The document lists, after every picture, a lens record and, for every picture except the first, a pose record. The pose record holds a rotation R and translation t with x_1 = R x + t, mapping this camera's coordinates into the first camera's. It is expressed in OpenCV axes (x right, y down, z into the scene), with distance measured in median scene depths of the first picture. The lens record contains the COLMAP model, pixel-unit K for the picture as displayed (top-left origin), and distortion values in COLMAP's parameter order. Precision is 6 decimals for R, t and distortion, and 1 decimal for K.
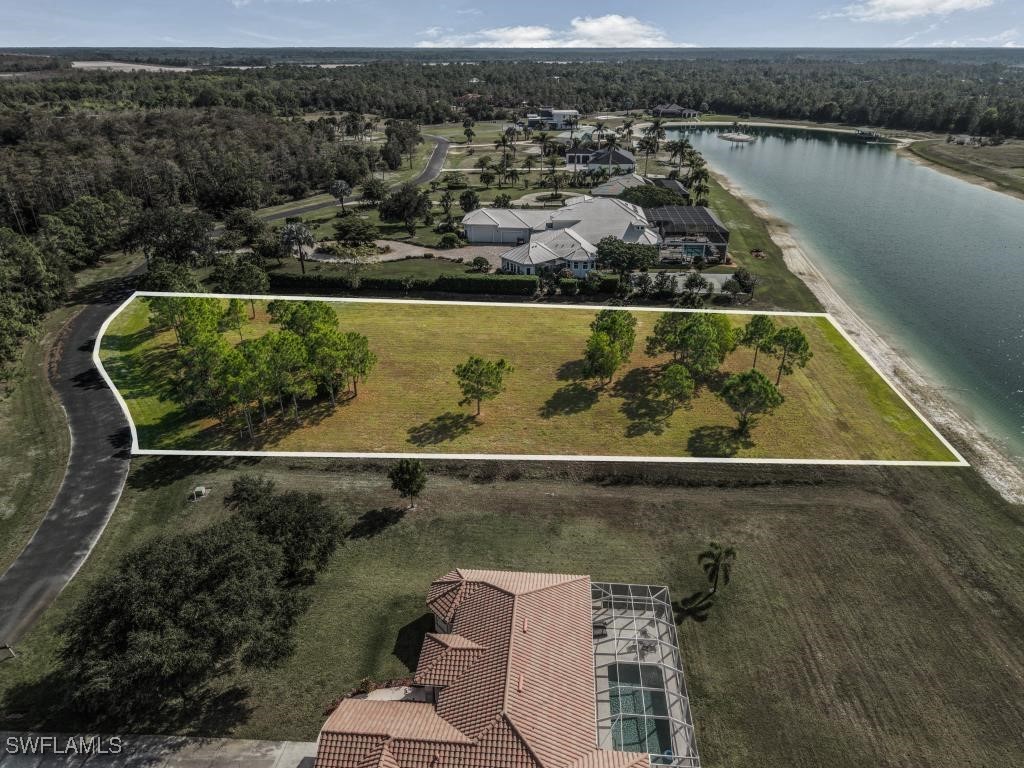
lens RADIAL K [[693.6, 0, 516.0], [0, 693.6, 380.6], [0, 0, 1]] dist [0.008431, -0.002927]
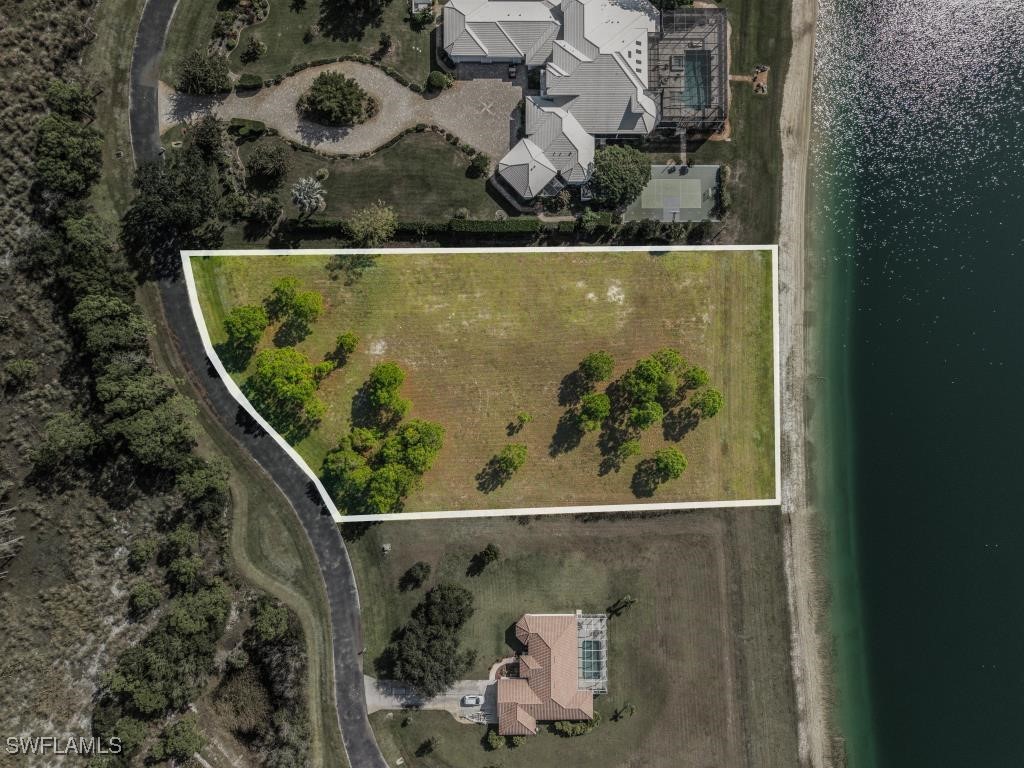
lens RADIAL K [[693.6, 0, 516.0], [0, 693.6, 380.6], [0, 0, 1]] dist [0.008431, -0.002927]
pose [[0.997173, -0.072833, 0.018476, -0.065051], [0.017041, 0.458693, 0.888432, -1.517482], [-0.073182, -0.885605, 0.458637, 0.389338]]
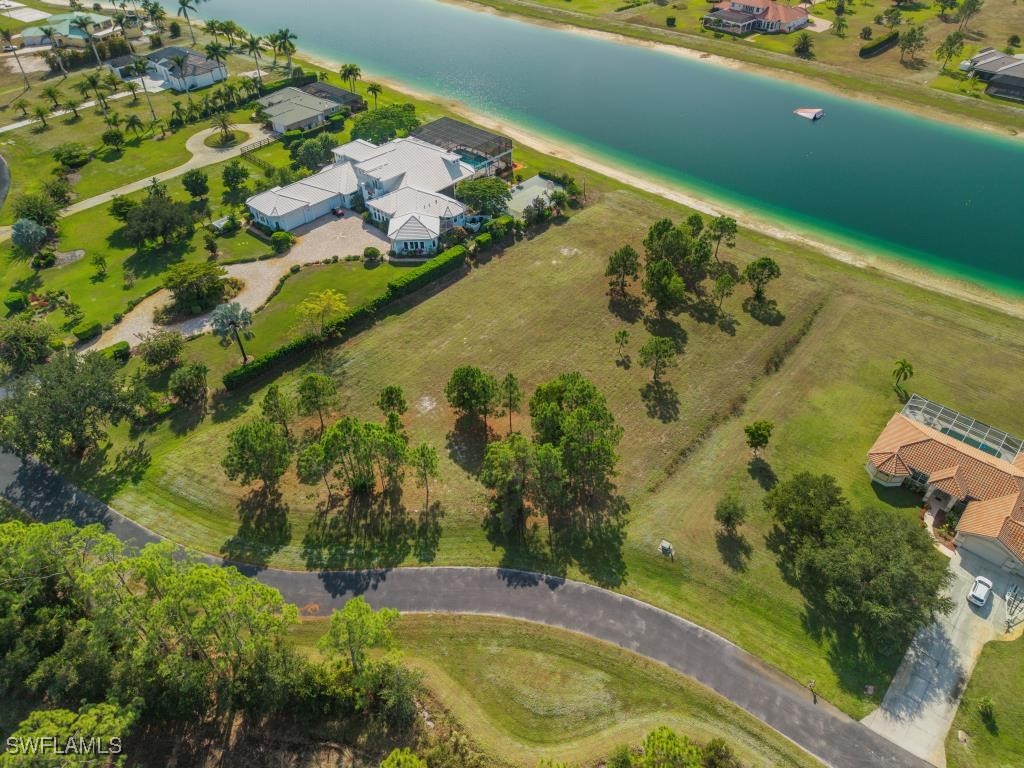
lens RADIAL K [[693.6, 0, 516.0], [0, 693.6, 380.6], [0, 0, 1]] dist [0.008431, -0.002927]
pose [[0.606815, -0.525457, 0.596382, -0.970075], [0.347076, 0.850170, 0.395916, -0.538929], [-0.715062, -0.033258, 0.698269, 0.284876]]
